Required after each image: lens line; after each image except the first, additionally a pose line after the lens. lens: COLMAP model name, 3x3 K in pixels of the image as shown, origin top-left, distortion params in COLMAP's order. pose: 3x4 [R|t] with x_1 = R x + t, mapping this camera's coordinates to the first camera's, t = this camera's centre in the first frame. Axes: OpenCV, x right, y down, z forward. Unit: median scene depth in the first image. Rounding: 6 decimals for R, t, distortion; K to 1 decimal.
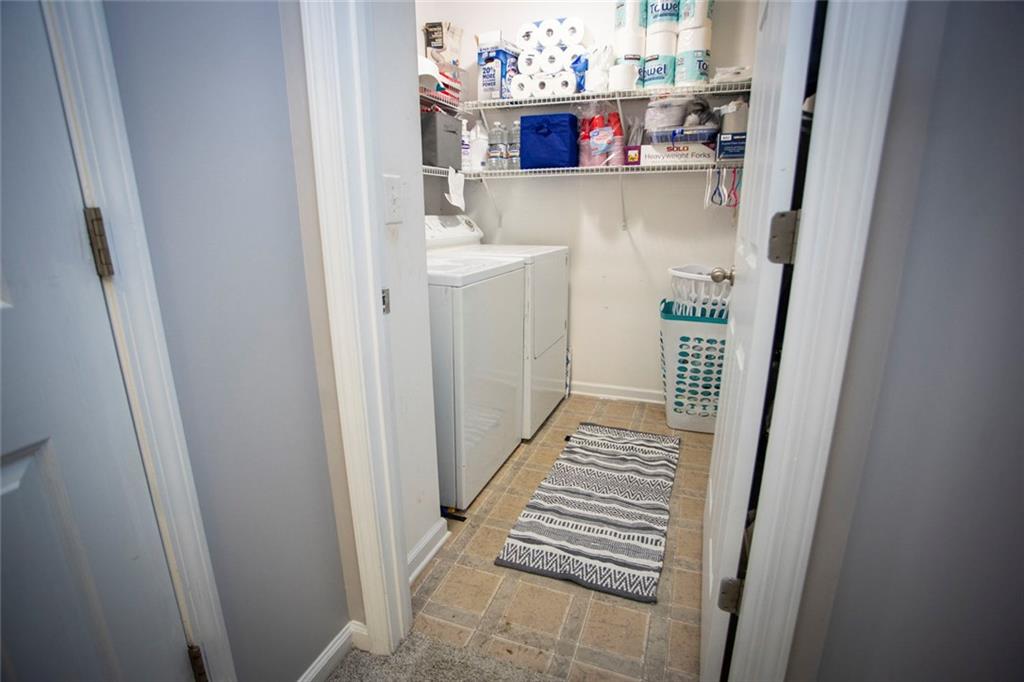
lens RADIAL K [[490.8, 0, 509.9], [0, 490.8, 342.8], [0, 0, 1]] dist [-0.085337, 0.037750]
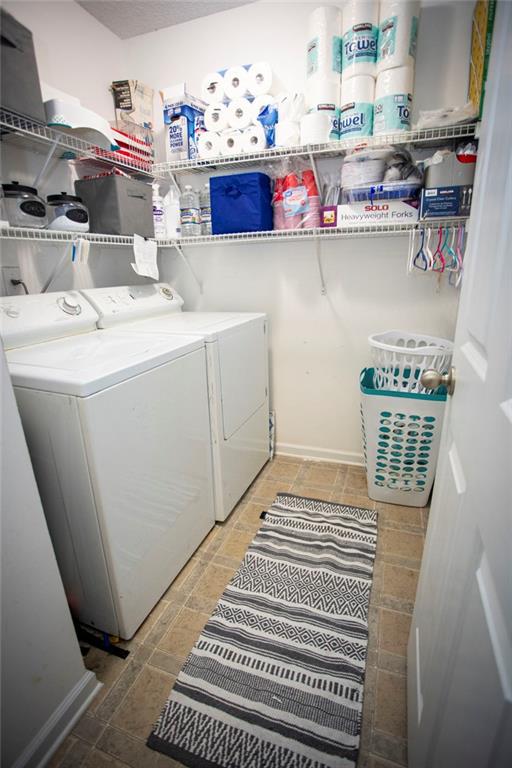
lens RADIAL K [[366.0, 0, 258.2], [0, 366.0, 380.8], [0, 0, 1]] dist [-0.066561, 0.023551]
pose [[0.999726, -0.022770, 0.005475, 0.109008], [0.022538, 0.998979, 0.039156, -0.103531], [-0.006361, -0.039021, 0.999218, 0.296927]]
